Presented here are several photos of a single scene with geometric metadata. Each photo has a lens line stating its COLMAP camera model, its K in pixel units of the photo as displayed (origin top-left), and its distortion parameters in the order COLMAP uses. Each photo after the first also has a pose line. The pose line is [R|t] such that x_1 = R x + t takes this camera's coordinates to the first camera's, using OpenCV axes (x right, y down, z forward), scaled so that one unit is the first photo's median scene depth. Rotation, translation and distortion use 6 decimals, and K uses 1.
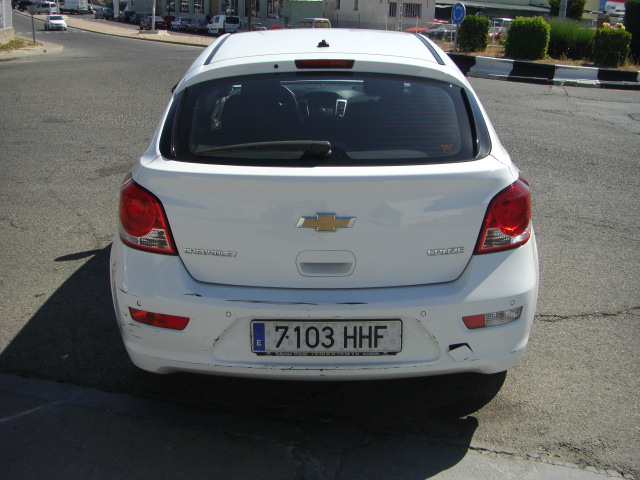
lens RADIAL K [[720.3, 0, 320.0], [0, 720.3, 240.0], [0, 0, 1]] dist [-0.191579, 0.143839]
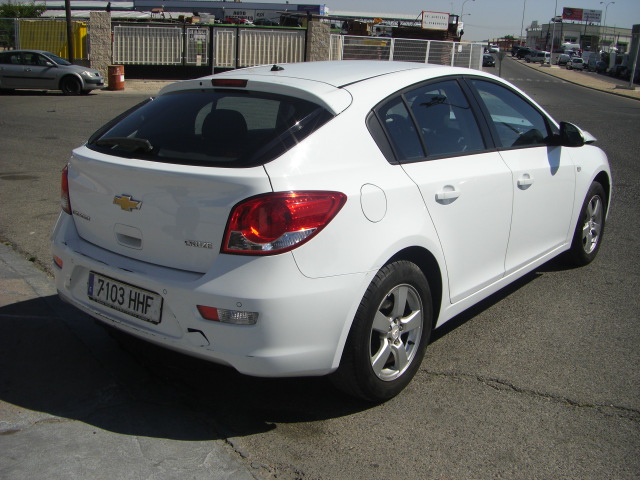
lens RADIAL K [[720.3, 0, 320.0], [0, 720.3, 240.0], [0, 0, 1]] dist [-0.191579, 0.143839]
pose [[0.783274, 0.168027, -0.598539, 0.986711], [-0.209469, 0.977815, 0.000380, -0.030608], [0.585324, 0.125078, 0.801094, 0.210137]]
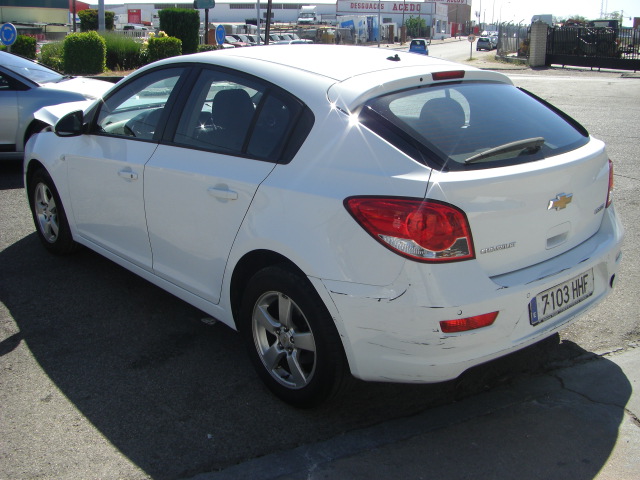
lens RADIAL K [[720.3, 0, 320.0], [0, 720.3, 240.0], [0, 0, 1]] dist [-0.191579, 0.143839]
pose [[0.736187, -0.207773, 0.644096, -1.053360], [0.219302, 0.973595, 0.063405, -0.123612], [-0.640262, 0.094574, 0.762312, 0.338437]]
